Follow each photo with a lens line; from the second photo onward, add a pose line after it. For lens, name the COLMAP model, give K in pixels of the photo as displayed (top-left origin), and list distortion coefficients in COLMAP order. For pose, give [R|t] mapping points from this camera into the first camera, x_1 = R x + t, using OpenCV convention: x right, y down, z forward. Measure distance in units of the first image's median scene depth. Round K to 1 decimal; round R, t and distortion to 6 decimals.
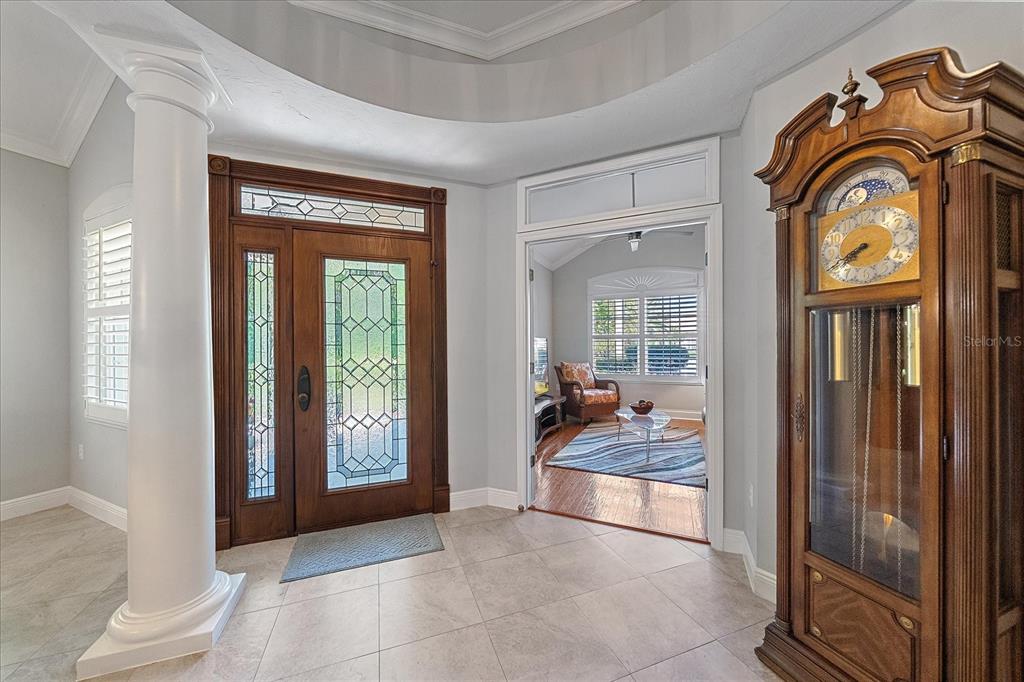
lens RADIAL K [[364.3, 0, 501.8], [0, 364.3, 345.1], [0, 0, 1]] dist [-0.004396, -0.000783]
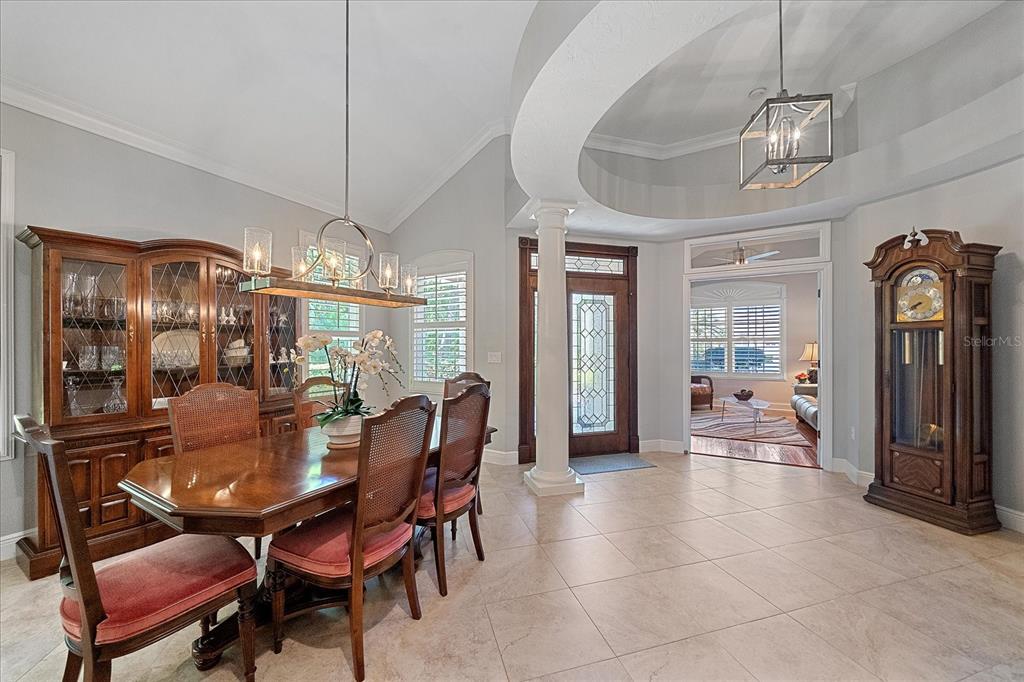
lens RADIAL K [[364.3, 0, 513.6], [0, 364.3, 345.2], [0, 0, 1]] dist [-0.004396, -0.000783]
pose [[0.996866, 0.004461, -0.078987, -0.372897], [-0.004662, 0.999986, -0.002356, 0.001042], [0.078975, 0.002717, 0.996873, -0.401598]]
